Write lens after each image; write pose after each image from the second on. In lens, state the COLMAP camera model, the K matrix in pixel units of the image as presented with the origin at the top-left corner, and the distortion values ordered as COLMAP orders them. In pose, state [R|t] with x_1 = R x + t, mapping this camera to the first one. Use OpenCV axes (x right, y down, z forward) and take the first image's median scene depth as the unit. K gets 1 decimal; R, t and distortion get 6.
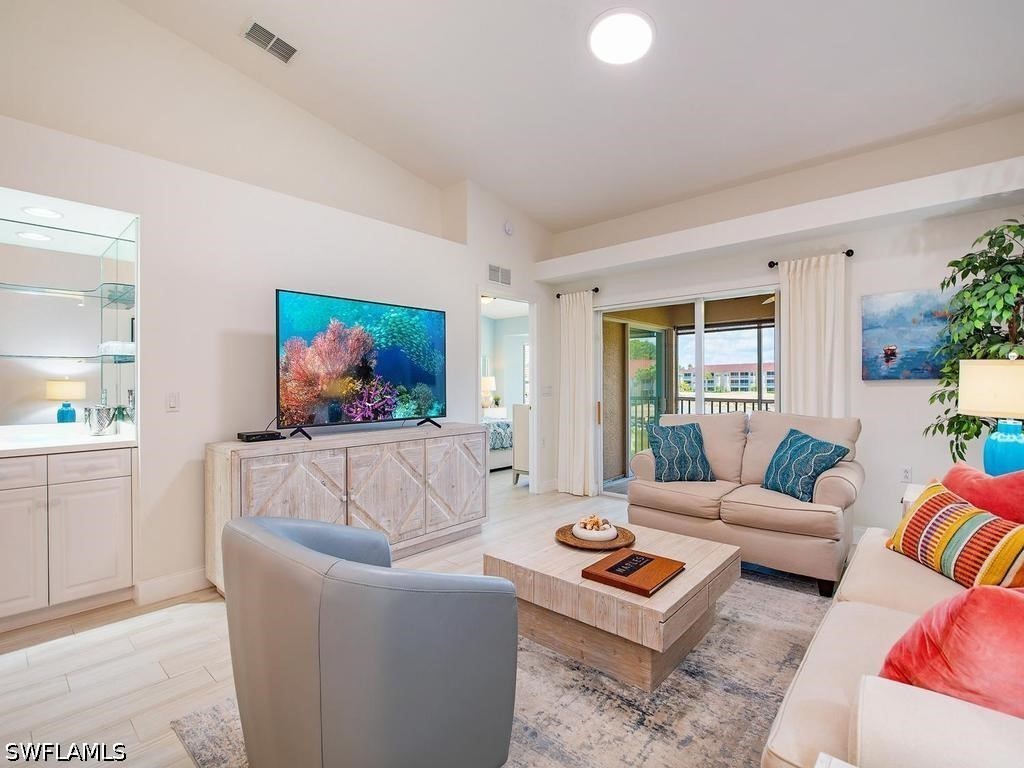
lens RADIAL K [[474.7, 0, 512.5], [0, 474.7, 383.8], [0, 0, 1]] dist [-0.000592, 0.000009]
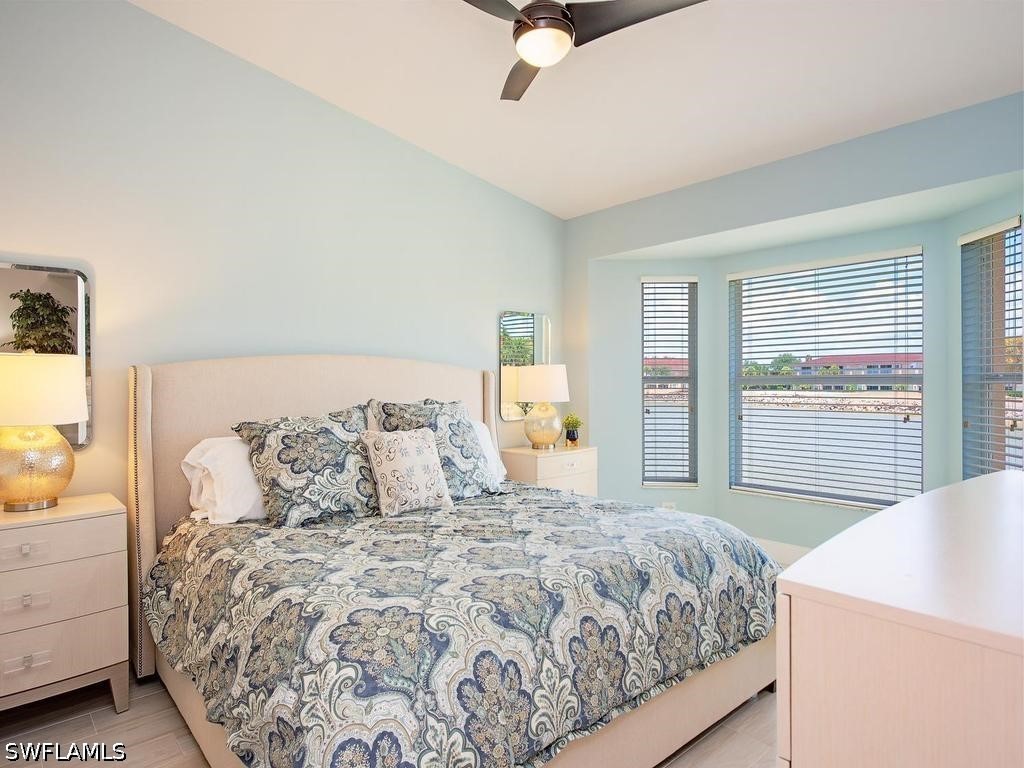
lens RADIAL K [[593.8, 0, 511.8], [0, 593.8, 383.6], [0, 0, 1]] dist [-0.000723, -0.000043]
pose [[0.994189, -0.000066, -0.107650, -0.042297], [0.000614, 0.999987, 0.005060, -0.004079], [0.107648, -0.005096, 0.994176, 0.760482]]
